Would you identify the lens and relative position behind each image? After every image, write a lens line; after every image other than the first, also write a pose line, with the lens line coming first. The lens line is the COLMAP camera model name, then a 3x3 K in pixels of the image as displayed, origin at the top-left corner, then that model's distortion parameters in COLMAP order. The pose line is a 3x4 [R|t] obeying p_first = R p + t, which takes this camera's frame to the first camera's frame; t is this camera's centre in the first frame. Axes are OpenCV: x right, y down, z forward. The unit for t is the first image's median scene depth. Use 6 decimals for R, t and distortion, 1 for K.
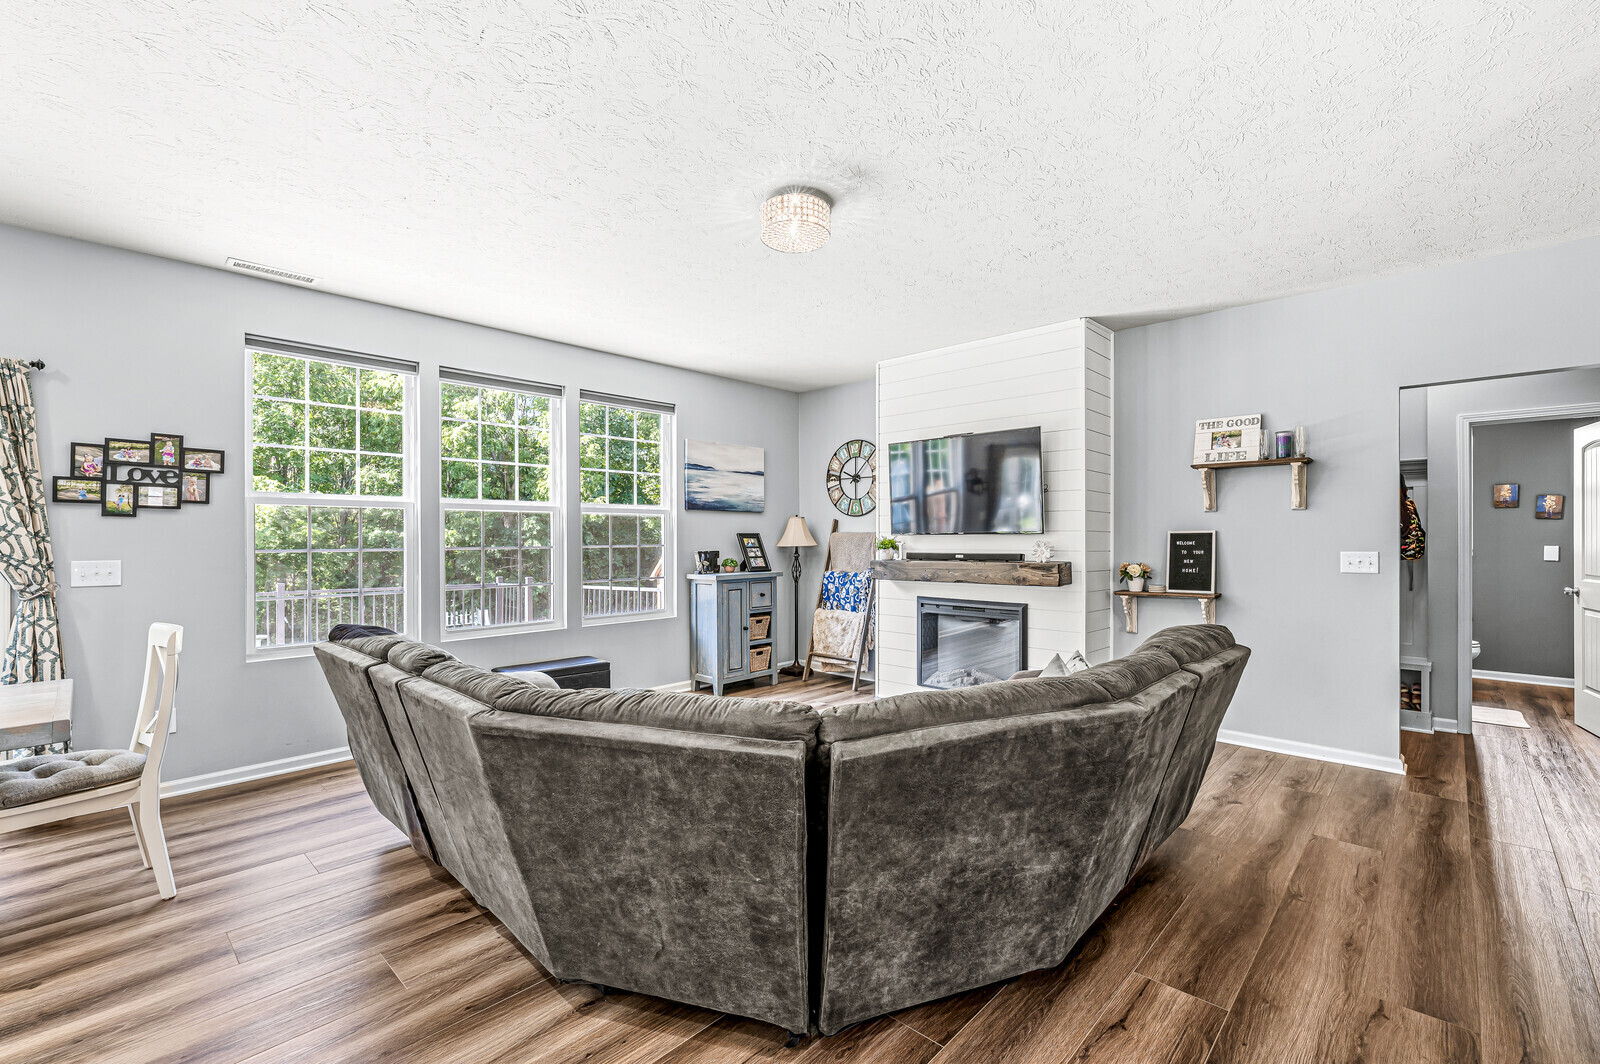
lens RADIAL K [[698.9, 0, 805.9], [0, 698.9, 540.8], [0, 0, 1]] dist [0.000797, 0.001166]
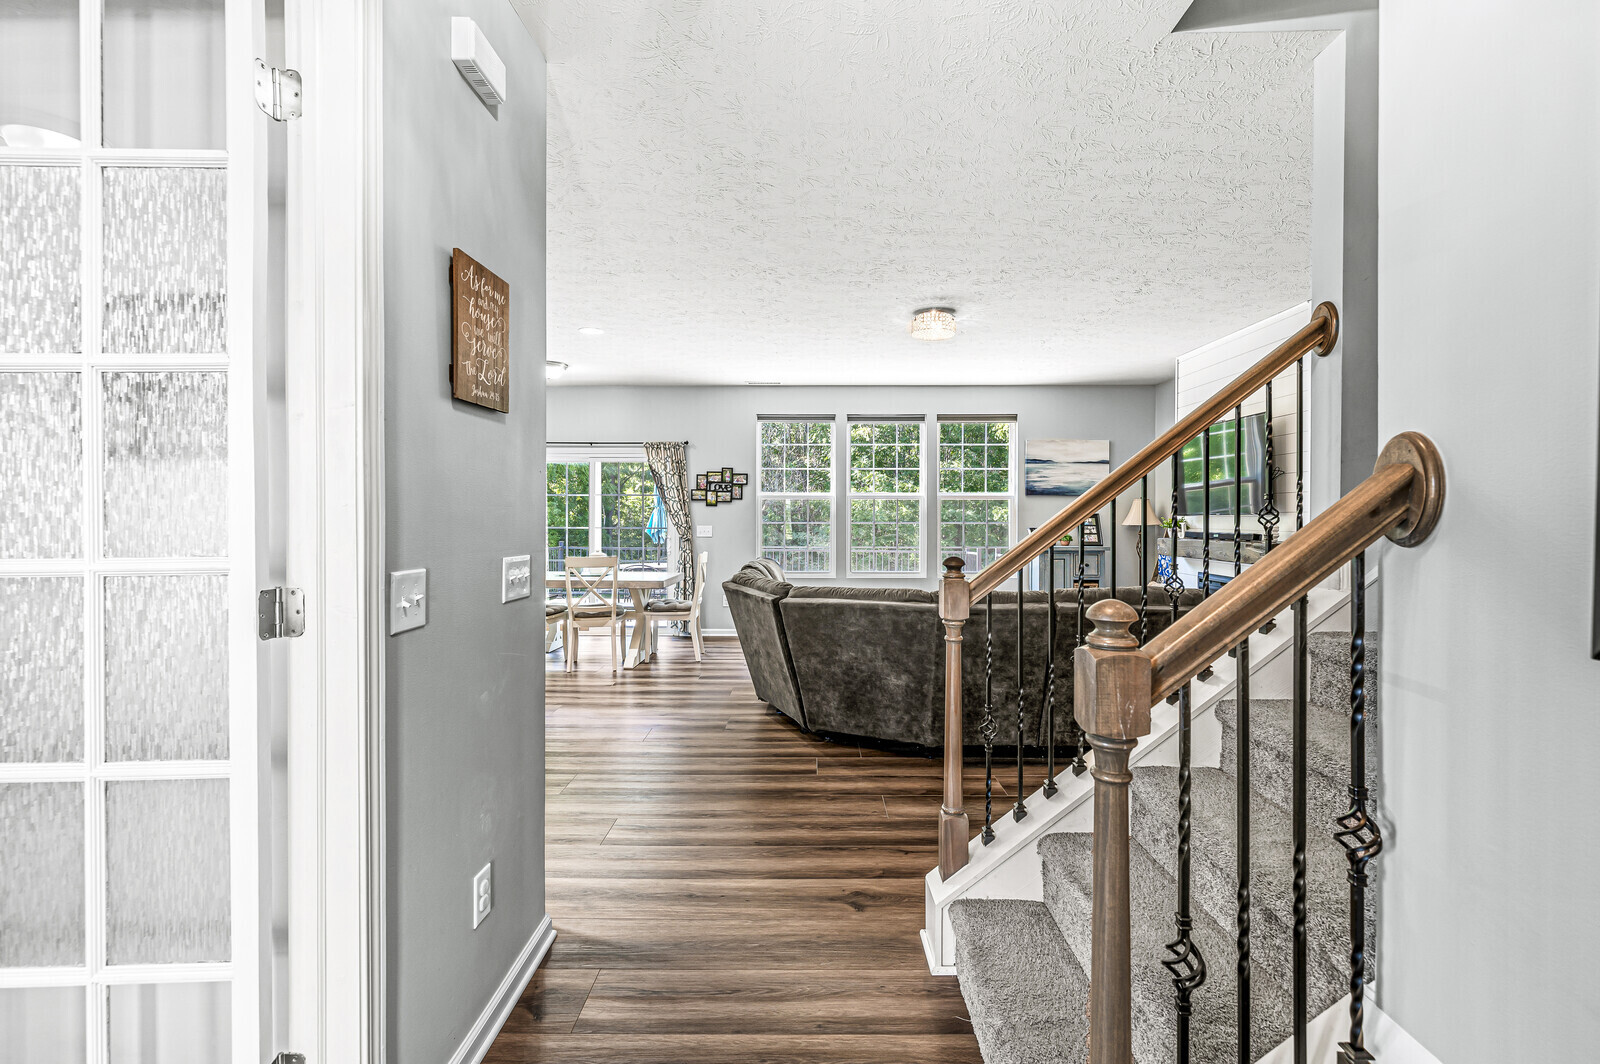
lens RADIAL K [[698.9, 0, 797.6], [0, 698.9, 519.5], [0, 0, 1]] dist [0.000797, 0.001166]
pose [[0.676263, 0.009845, -0.736594, 0.827013], [-0.008034, 0.999950, 0.005989, -0.006879], [0.736616, 0.001868, 0.676309, -0.299823]]
